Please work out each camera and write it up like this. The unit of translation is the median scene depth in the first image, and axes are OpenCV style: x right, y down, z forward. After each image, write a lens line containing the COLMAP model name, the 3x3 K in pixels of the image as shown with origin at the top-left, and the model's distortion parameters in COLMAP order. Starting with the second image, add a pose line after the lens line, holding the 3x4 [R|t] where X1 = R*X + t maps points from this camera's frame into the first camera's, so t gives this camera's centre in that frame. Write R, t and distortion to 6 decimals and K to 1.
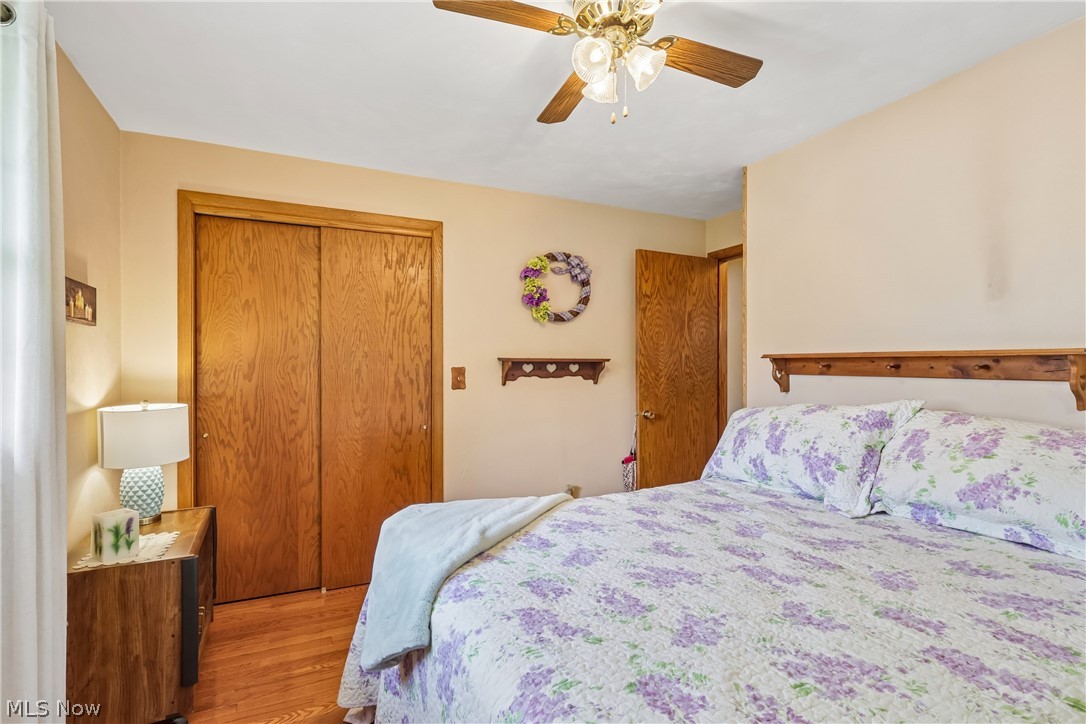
lens RADIAL K [[517.0, 0, 542.6], [0, 517.0, 365.9], [0, 0, 1]] dist [0.001541, 0.000743]
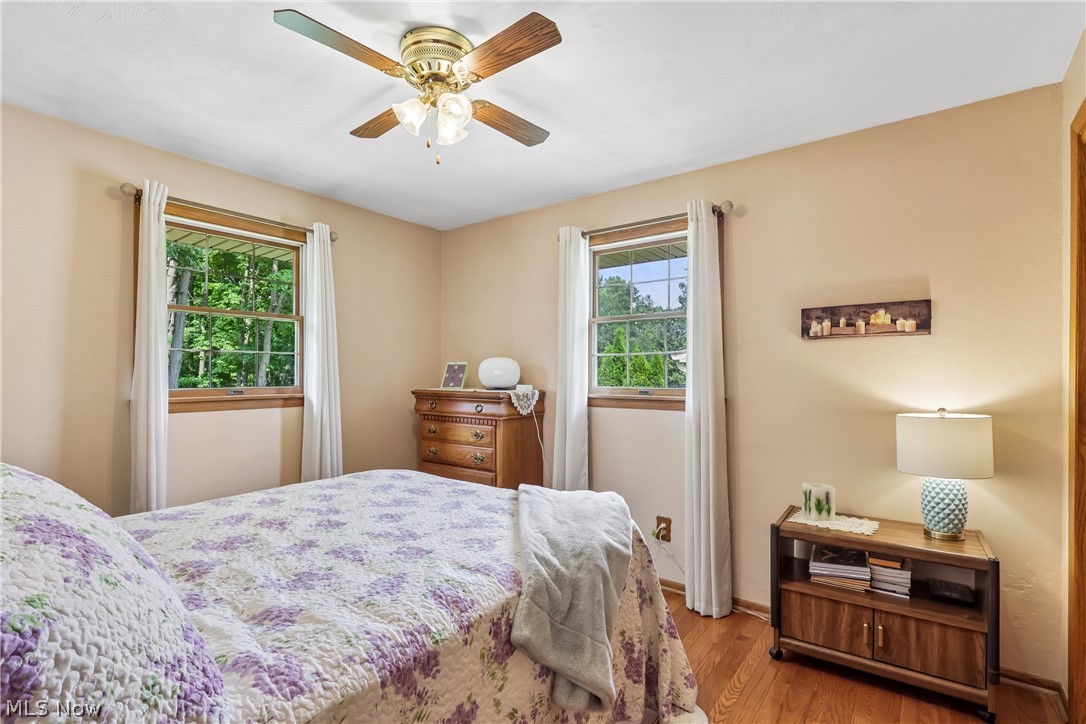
lens RADIAL K [[499.3, 0, 540.4], [0, 499.3, 374.3], [0, 0, 1]] dist [-0.000270, 0.000025]
pose [[-0.889469, 0.009147, -0.456904, 0.398830], [0.005299, 0.999939, 0.009702, -0.003549], [0.456965, 0.006209, -0.889463, 1.910081]]
